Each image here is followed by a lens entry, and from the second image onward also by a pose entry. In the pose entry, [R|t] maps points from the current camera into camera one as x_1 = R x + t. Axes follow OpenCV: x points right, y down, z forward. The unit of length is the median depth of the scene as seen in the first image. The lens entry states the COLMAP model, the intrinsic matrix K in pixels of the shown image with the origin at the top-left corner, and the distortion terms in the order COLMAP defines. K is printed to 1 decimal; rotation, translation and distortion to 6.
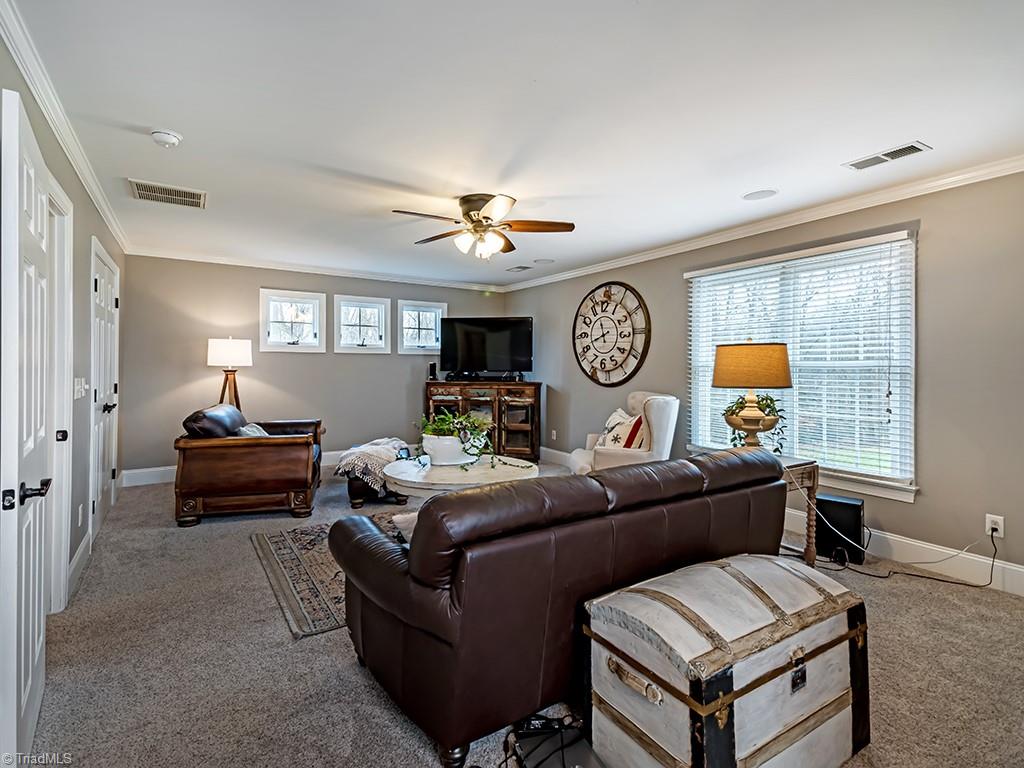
lens RADIAL K [[518.0, 0, 514.9], [0, 518.0, 363.1], [0, 0, 1]] dist [0.006680, 0.000326]
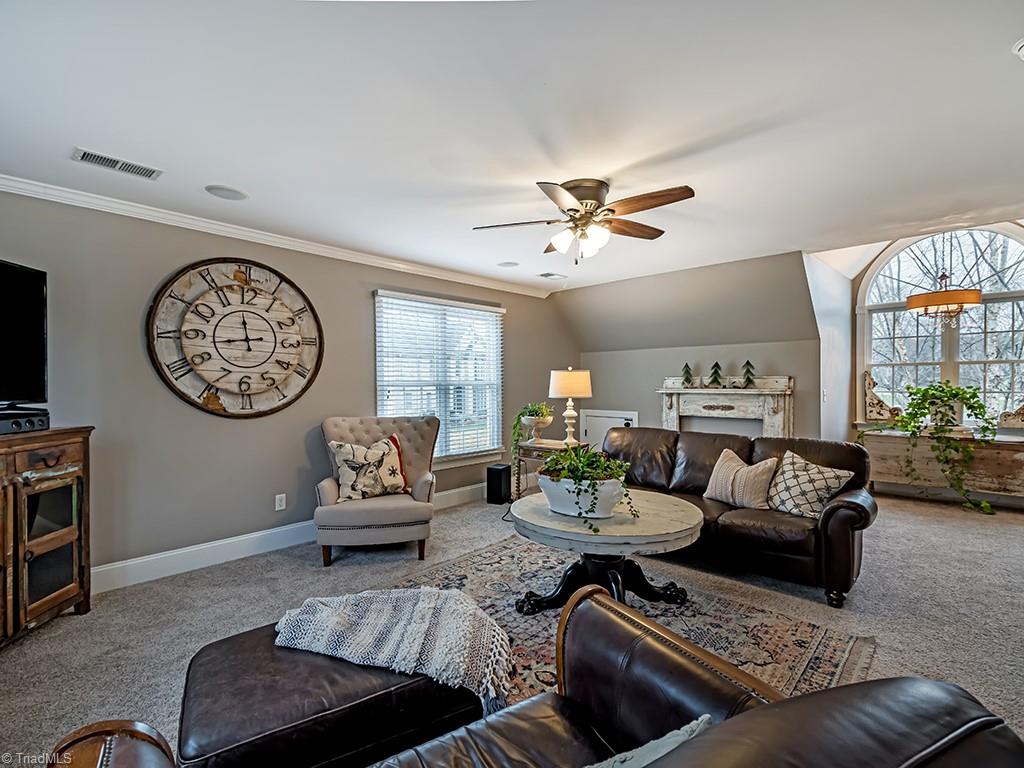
lens RADIAL K [[485.5, 0, 512.5], [0, 485.5, 383.9], [0, 0, 1]] dist [0.014942, 0.000029]
pose [[-0.267186, 0.001832, 0.963643, -0.508976], [0.001375, 0.999998, -0.001520, 0.002965], [-0.963644, 0.000919, -0.267188, 0.845278]]
